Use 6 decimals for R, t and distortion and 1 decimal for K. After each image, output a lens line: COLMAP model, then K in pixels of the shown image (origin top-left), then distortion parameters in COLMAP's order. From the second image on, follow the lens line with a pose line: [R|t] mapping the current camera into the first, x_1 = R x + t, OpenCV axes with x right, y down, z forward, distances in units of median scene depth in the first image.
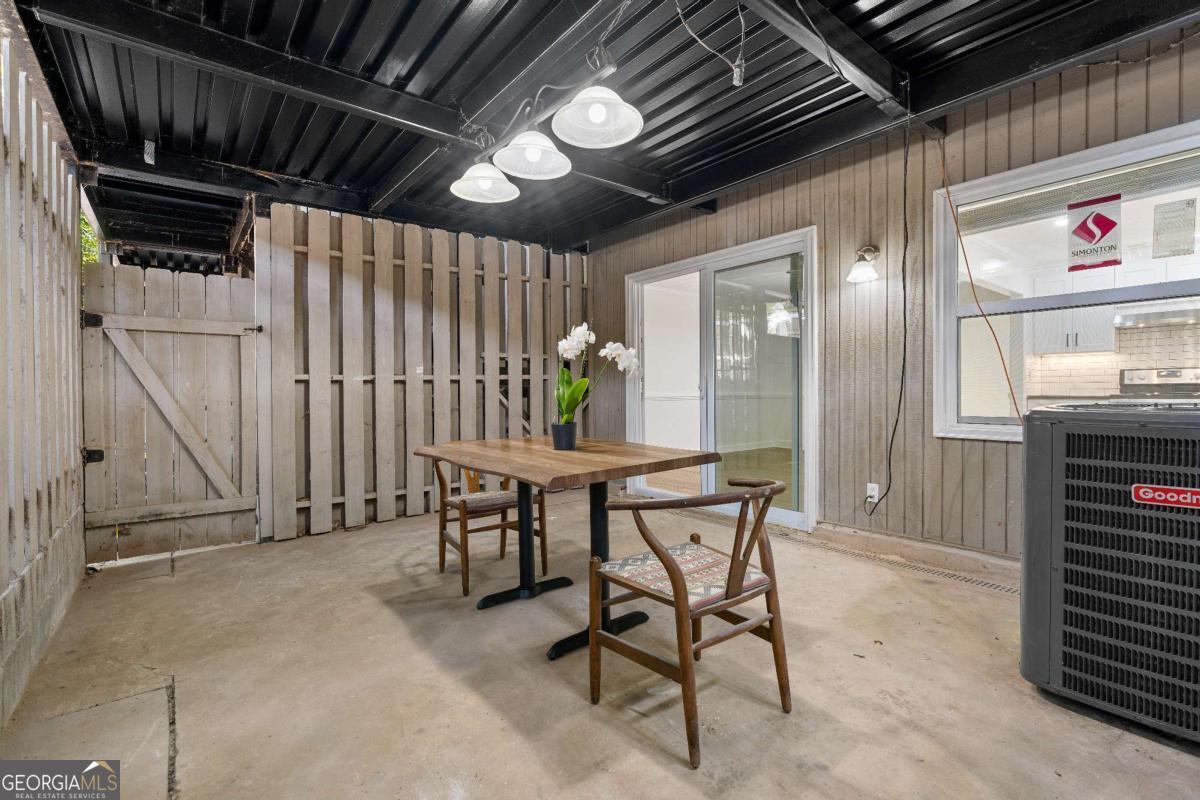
lens RADIAL K [[536.7, 0, 599.8], [0, 536.7, 396.2], [0, 0, 1]] dist [-0.002507, 0.001514]
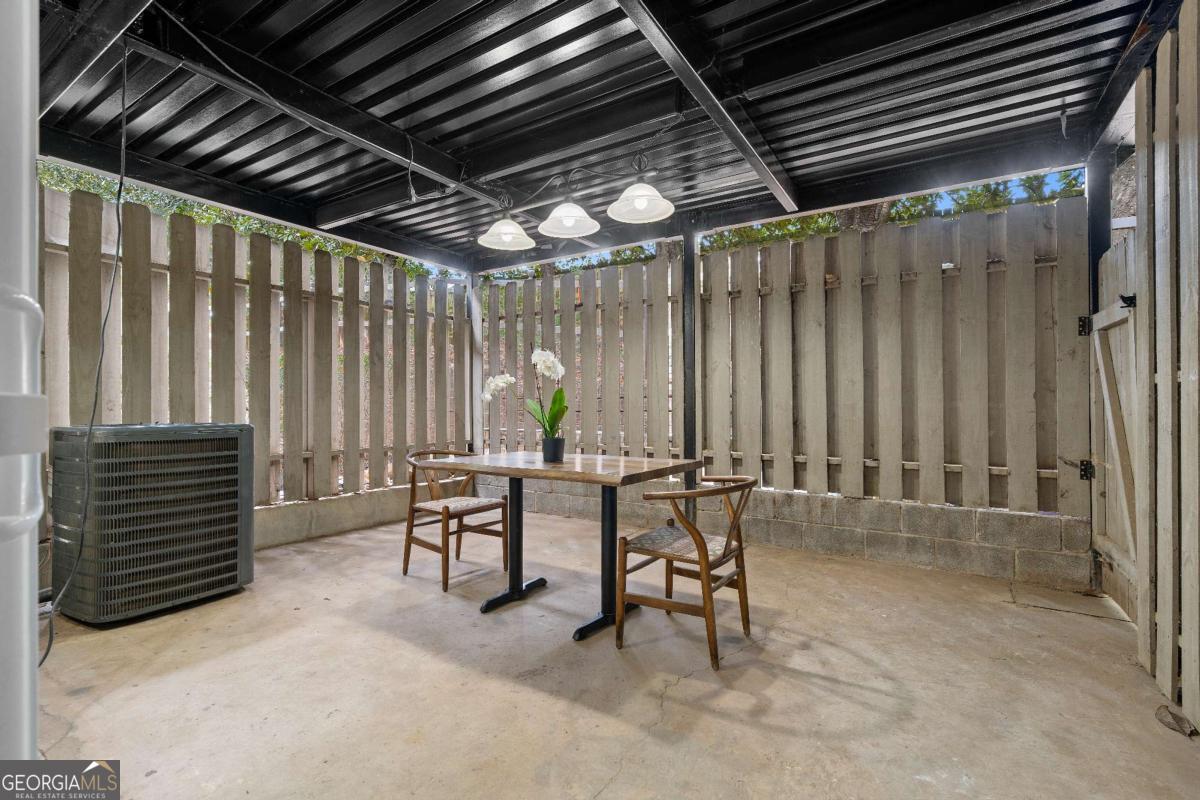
lens RADIAL K [[536.7, 0, 600.6], [0, 536.7, 398.6], [0, 0, 1]] dist [-0.002507, 0.001514]
pose [[-0.945092, 0.013217, -0.326537, 0.170772], [0.010831, 0.999900, 0.009123, -0.034068], [0.326625, 0.005085, -0.945140, 1.709851]]
